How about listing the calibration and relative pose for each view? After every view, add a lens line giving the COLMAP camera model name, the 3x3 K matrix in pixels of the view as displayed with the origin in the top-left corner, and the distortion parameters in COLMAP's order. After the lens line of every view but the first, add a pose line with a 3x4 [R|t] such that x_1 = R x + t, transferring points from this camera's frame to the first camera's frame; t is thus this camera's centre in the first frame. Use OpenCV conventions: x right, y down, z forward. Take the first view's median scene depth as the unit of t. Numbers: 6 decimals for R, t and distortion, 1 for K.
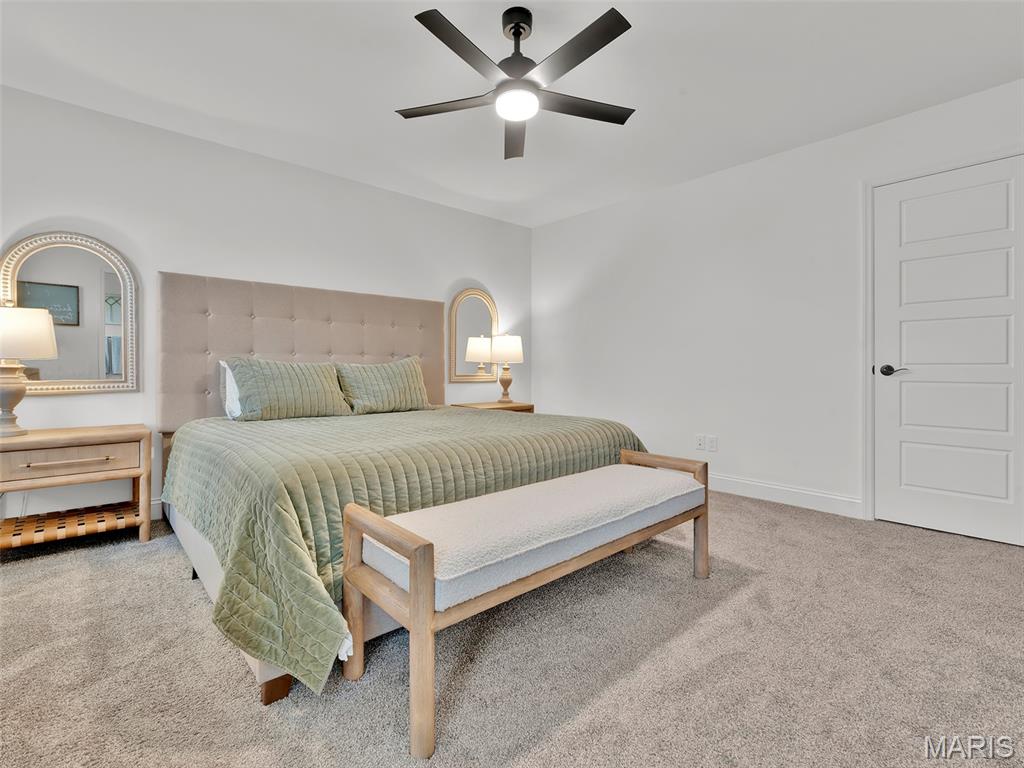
lens RADIAL K [[476.7, 0, 512.0], [0, 476.7, 384.0], [0, 0, 1]] dist [0.024753, 0.000045]
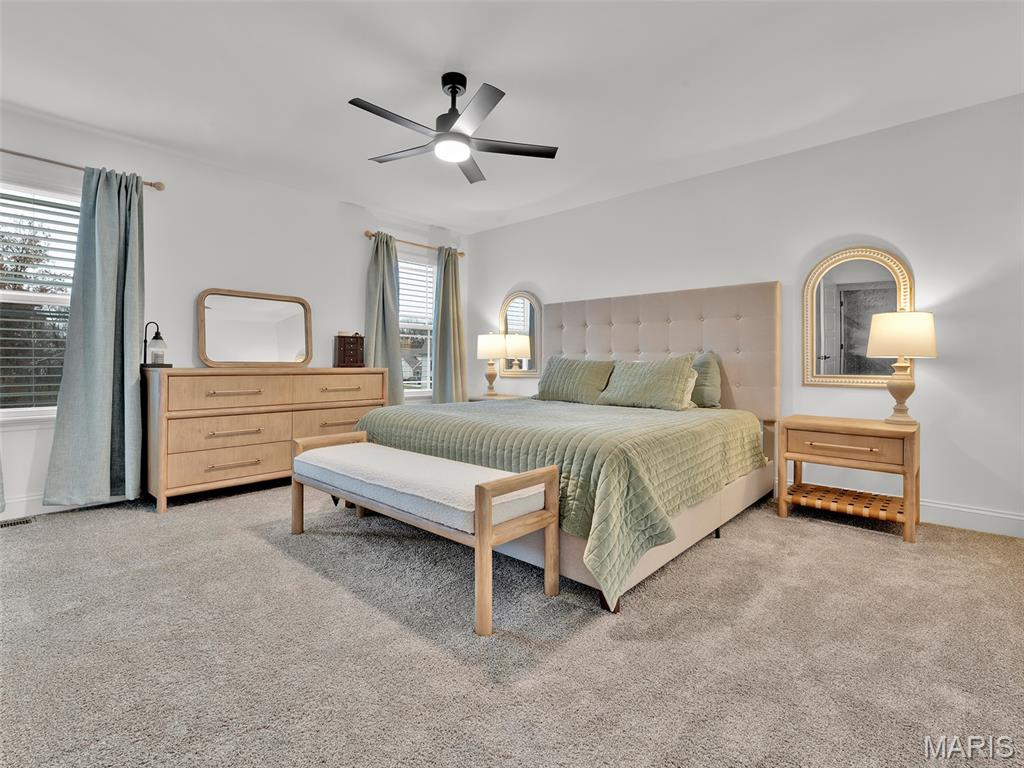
lens RADIAL K [[481.8, 0, 512.0], [0, 481.8, 384.0], [0, 0, 1]] dist [-0.042688, 0.000023]
pose [[0.103756, 0.044654, -0.993600, 0.817503], [-0.040539, 0.998351, 0.040634, -0.025190], [0.993776, 0.036064, 0.105395, 0.671744]]
